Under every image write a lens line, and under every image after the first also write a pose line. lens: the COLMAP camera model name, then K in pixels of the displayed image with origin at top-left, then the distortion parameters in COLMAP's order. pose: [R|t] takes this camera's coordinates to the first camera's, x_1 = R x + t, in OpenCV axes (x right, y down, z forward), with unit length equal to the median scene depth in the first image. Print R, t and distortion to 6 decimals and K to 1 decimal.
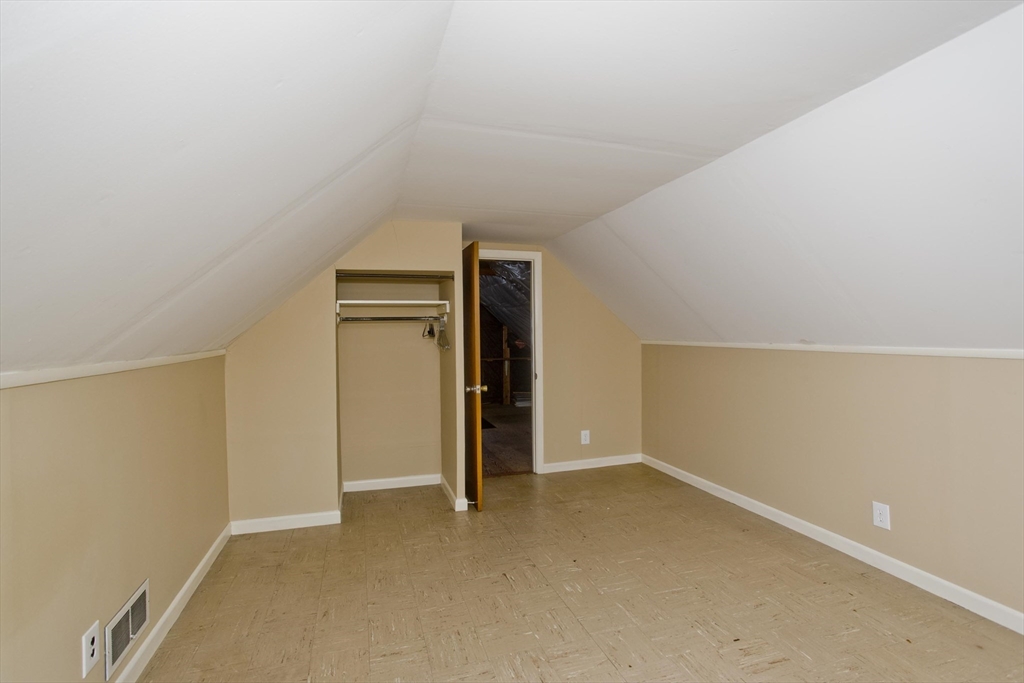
lens RADIAL K [[489.8, 0, 513.1], [0, 489.8, 335.6], [0, 0, 1]] dist [-0.053943, 0.029596]
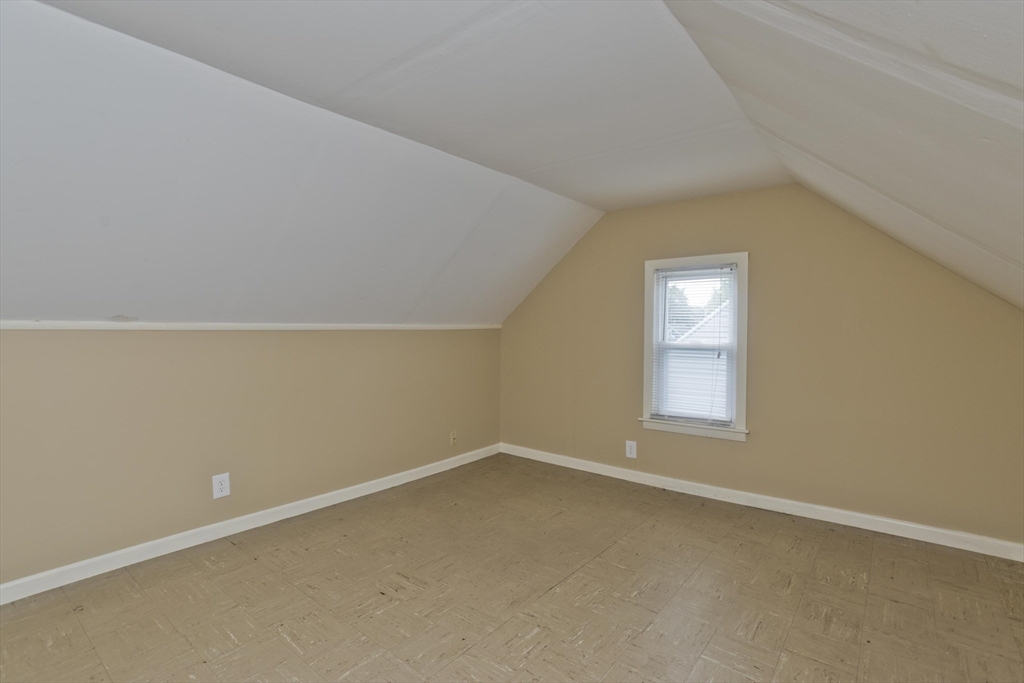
lens RADIAL K [[489.8, 0, 513.1], [0, 489.8, 335.6], [0, 0, 1]] dist [-0.053943, 0.029596]
pose [[-0.557099, 0.005251, 0.830429, -0.443679], [0.011042, 0.999938, 0.001084, 0.055474], [-0.830372, 0.009774, -0.557123, 1.039004]]
